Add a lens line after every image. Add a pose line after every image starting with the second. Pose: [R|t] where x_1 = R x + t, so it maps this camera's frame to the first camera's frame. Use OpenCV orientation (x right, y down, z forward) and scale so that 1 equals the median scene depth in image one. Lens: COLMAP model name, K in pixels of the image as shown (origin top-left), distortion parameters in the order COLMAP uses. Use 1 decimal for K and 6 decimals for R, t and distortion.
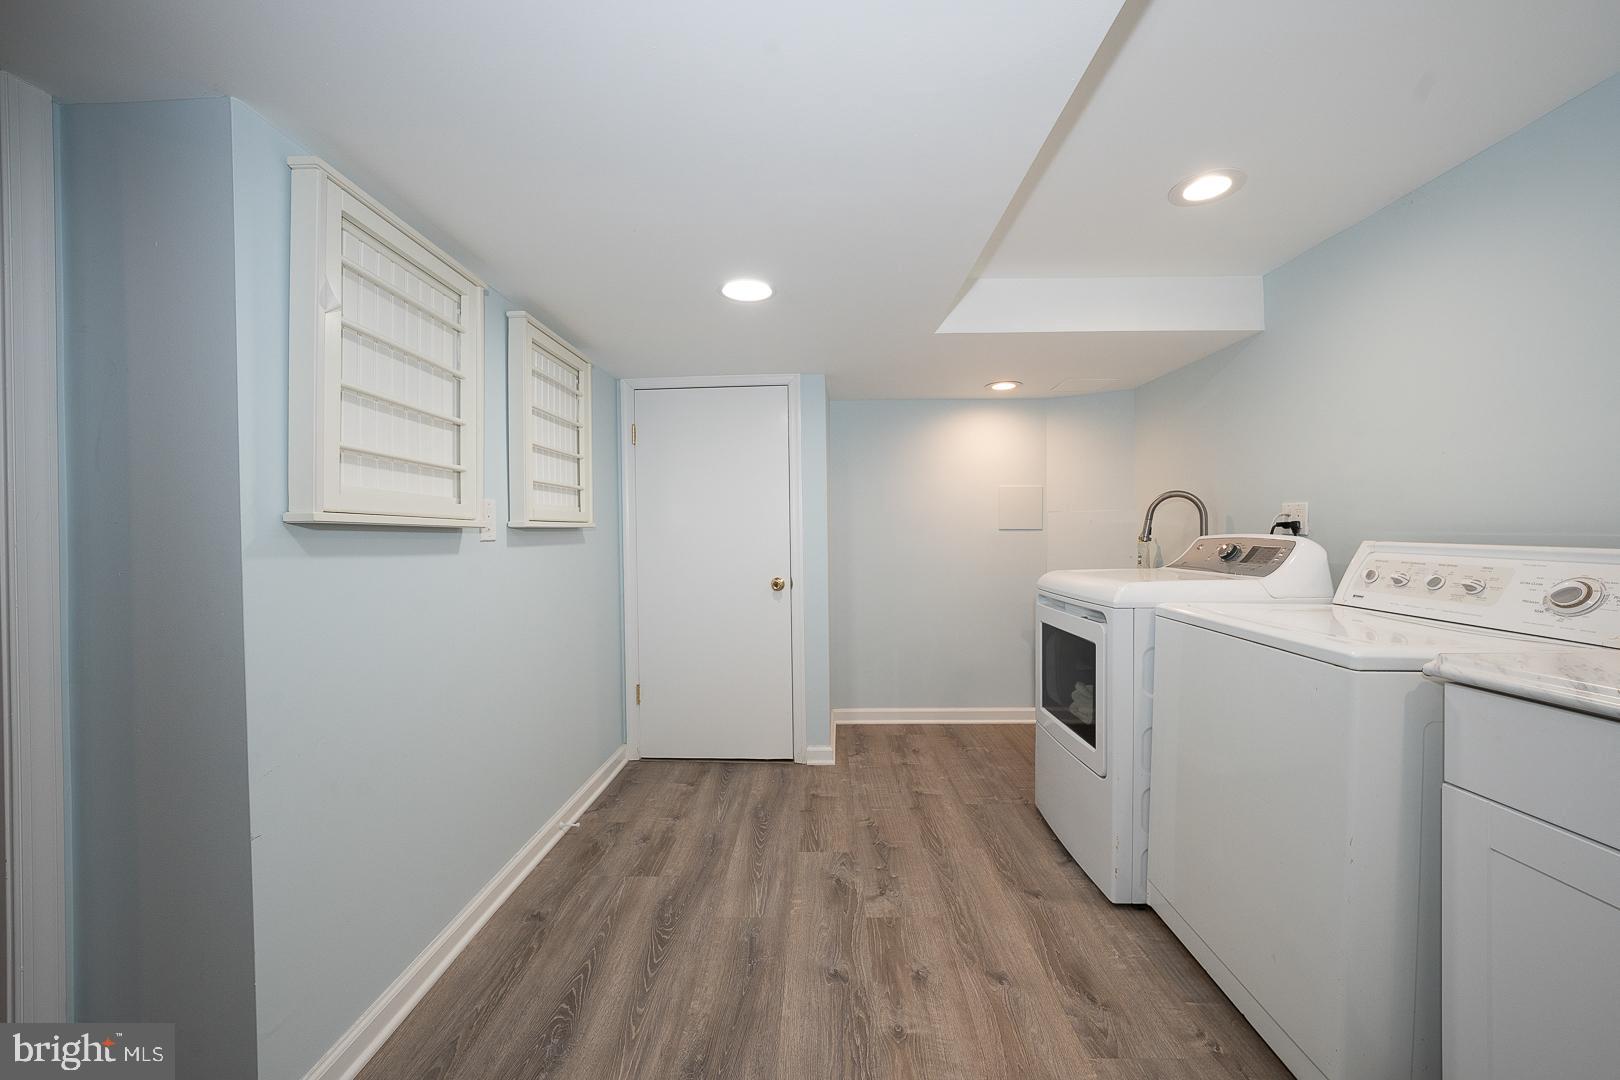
lens RADIAL K [[620.7, 0, 813.3], [0, 620.7, 535.3], [0, 0, 1]] dist [-0.019179, 0.005147]
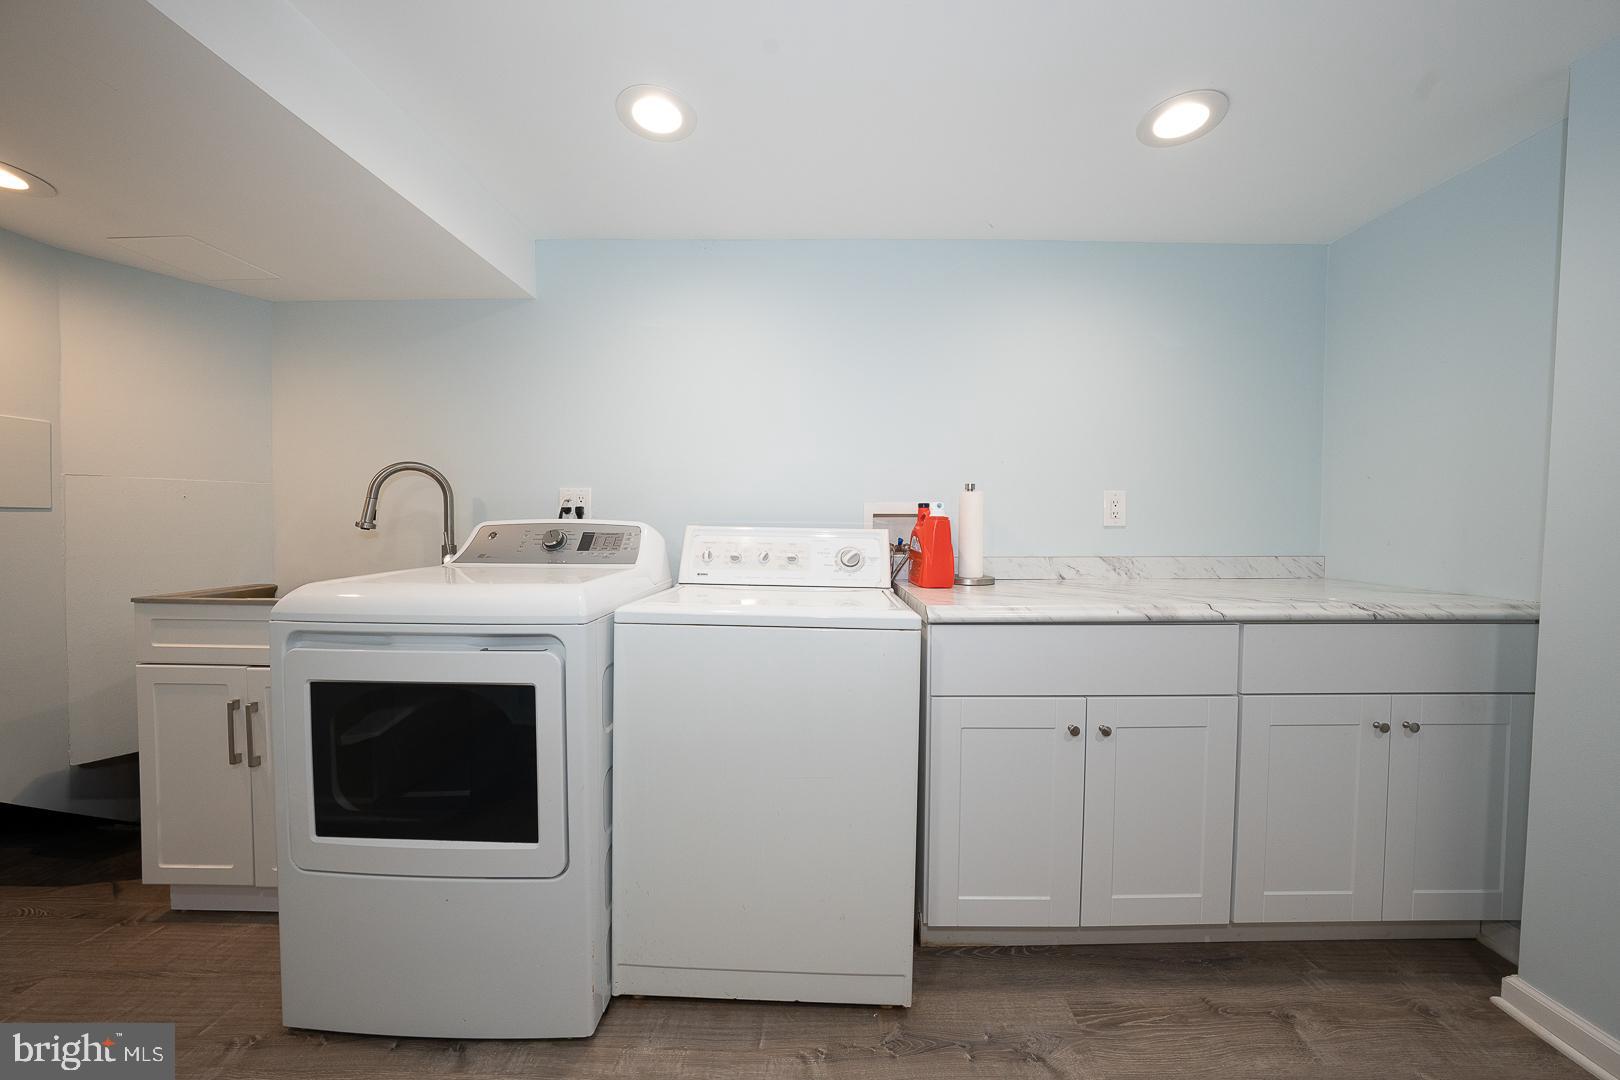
lens RADIAL K [[558.4, 0, 814.1], [0, 558.4, 535.0], [0, 0, 1]] dist [-0.028955, 0.007026]
pose [[-0.004719, -0.022583, 0.999734, -0.123231], [-0.000739, 0.999745, 0.022580, 0.002778], [-0.999989, -0.000632, -0.004734, 0.684407]]
